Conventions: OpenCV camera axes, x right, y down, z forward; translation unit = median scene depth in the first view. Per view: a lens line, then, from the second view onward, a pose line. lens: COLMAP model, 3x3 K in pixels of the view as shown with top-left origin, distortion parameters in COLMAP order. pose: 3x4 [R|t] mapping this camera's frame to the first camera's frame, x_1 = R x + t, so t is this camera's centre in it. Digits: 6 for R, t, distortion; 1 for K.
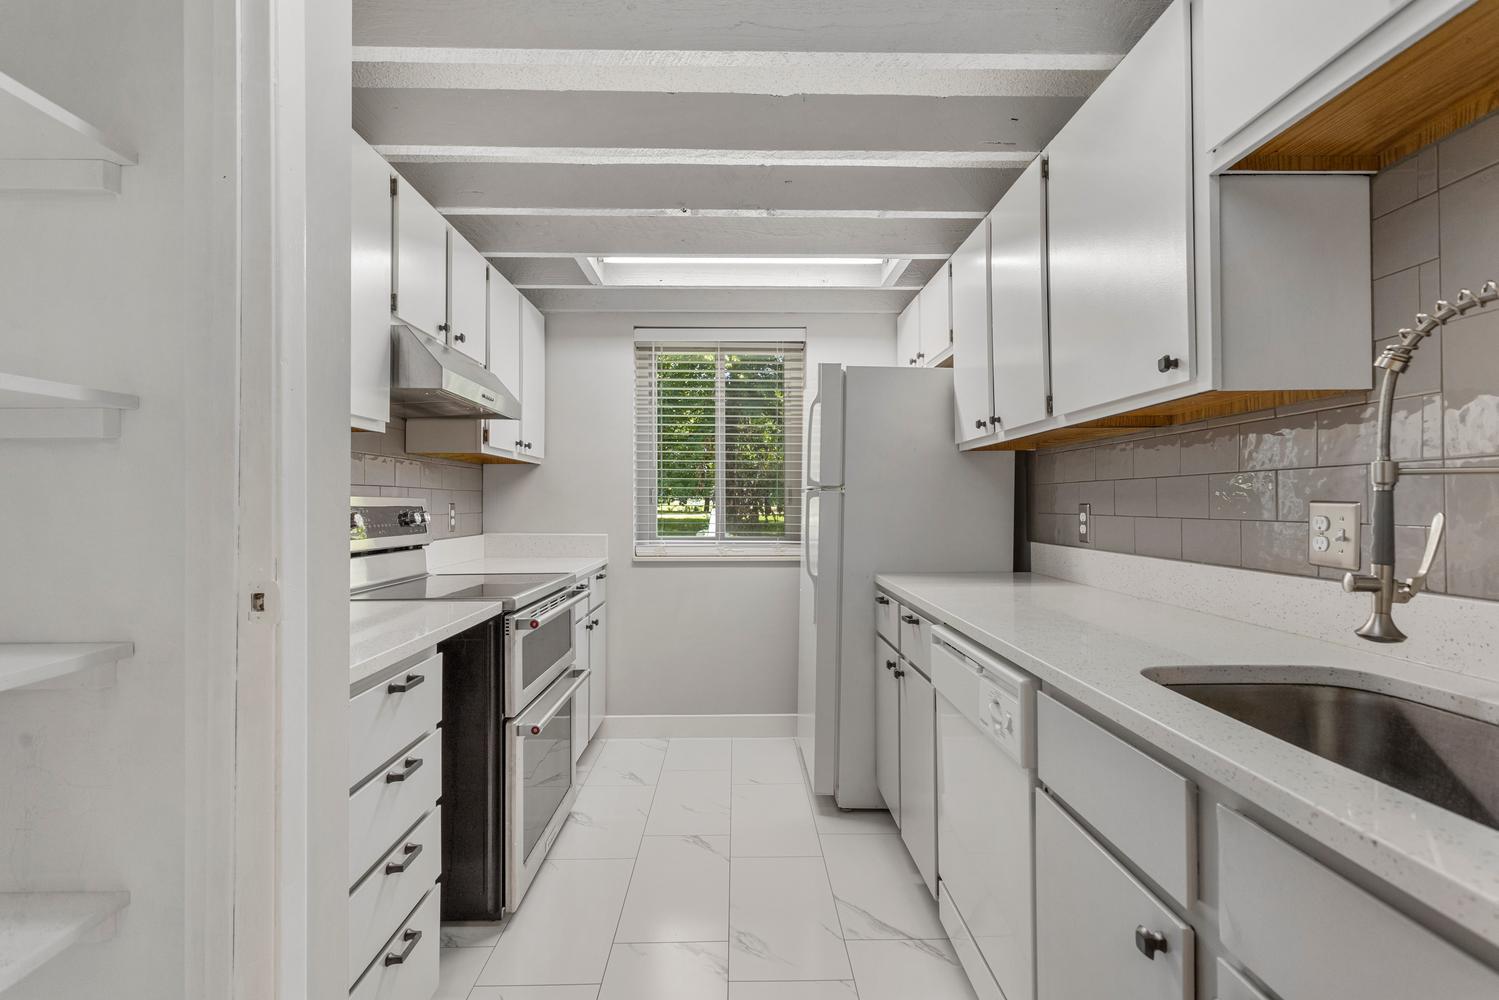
lens RADIAL K [[710.3, 0, 752.1], [0, 710.3, 492.1], [0, 0, 1]] dist [0.003380, 0.001488]
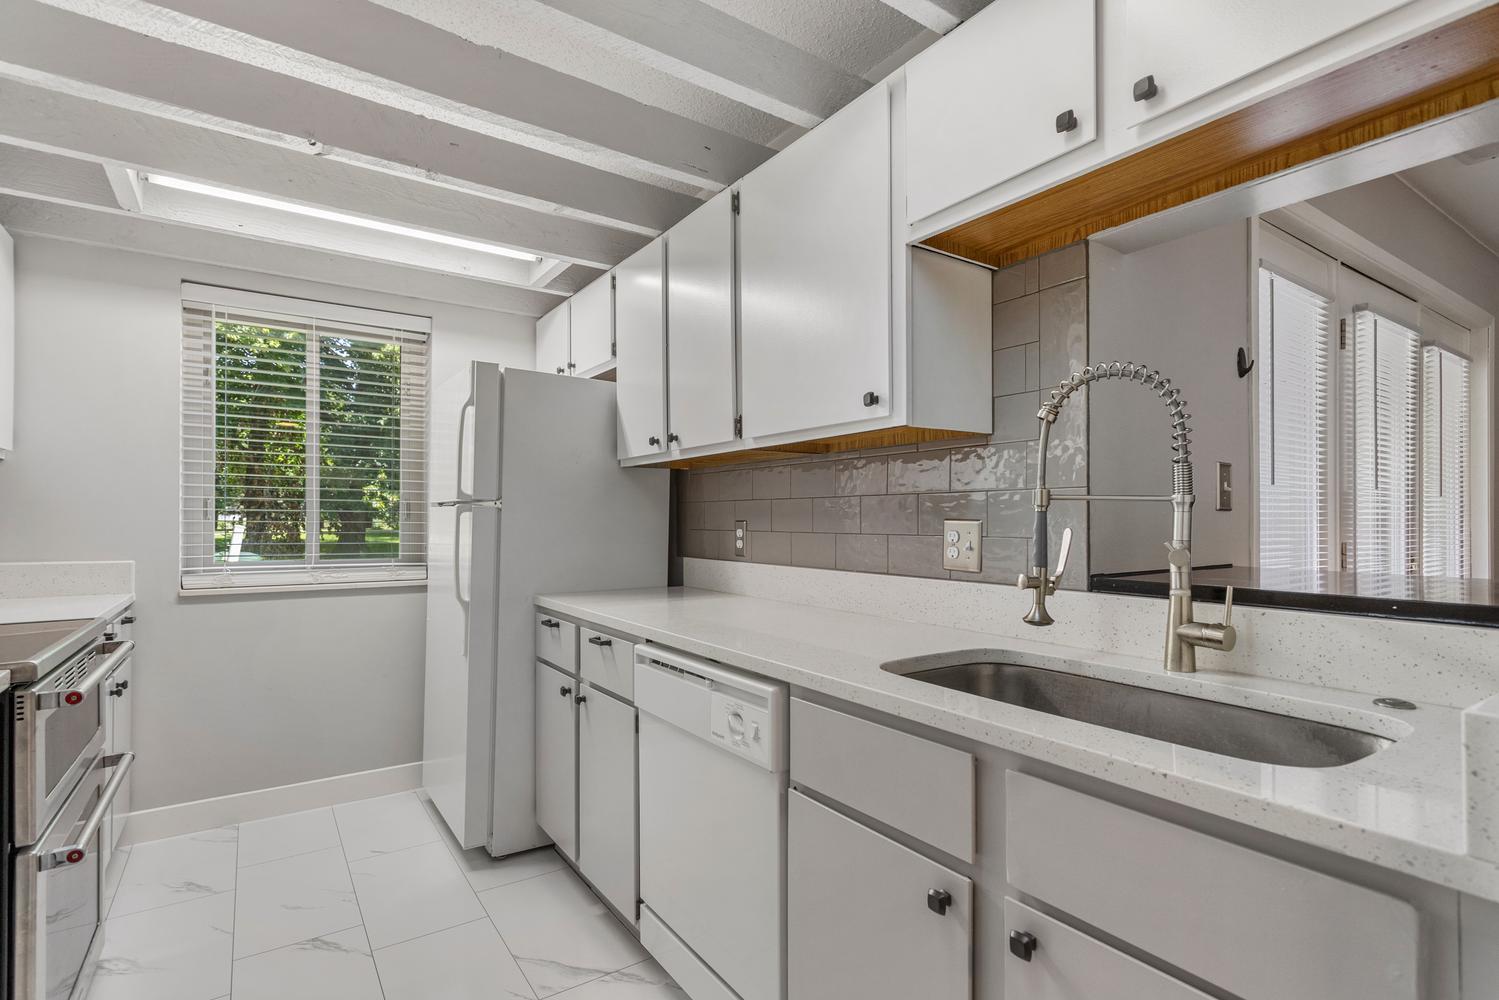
lens RADIAL K [[720.7, 0, 748.1], [0, 720.7, 513.8], [0, 0, 1]] dist [0.001608, 0.000530]
pose [[0.838016, 0.008083, 0.545586, -0.123877], [-0.012134, 0.999919, 0.003824, 0.001735], [-0.545511, -0.009824, 0.838046, 0.071724]]
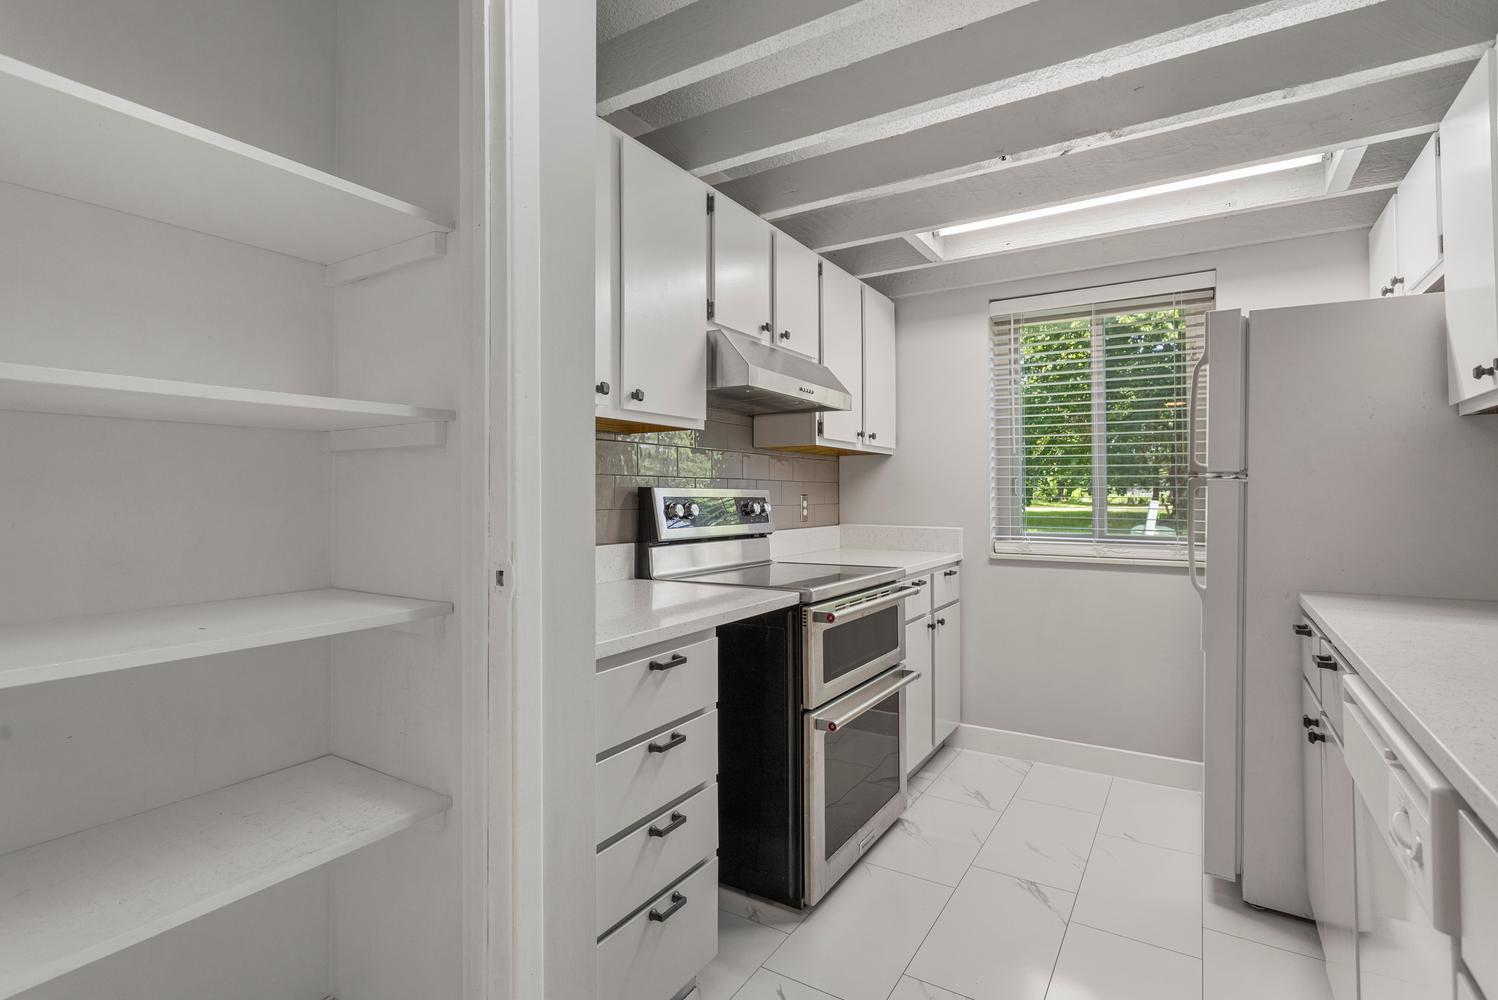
lens RADIAL K [[723.6, 0, 748.2], [0, 723.6, 481.3], [0, 0, 1]] dist [-0.001287, 0.000164]
pose [[0.836619, -0.009893, -0.547696, 0.123593], [0.008545, 0.999951, -0.005009, 0.001401], [0.547719, -0.000489, 0.836663, 0.087615]]
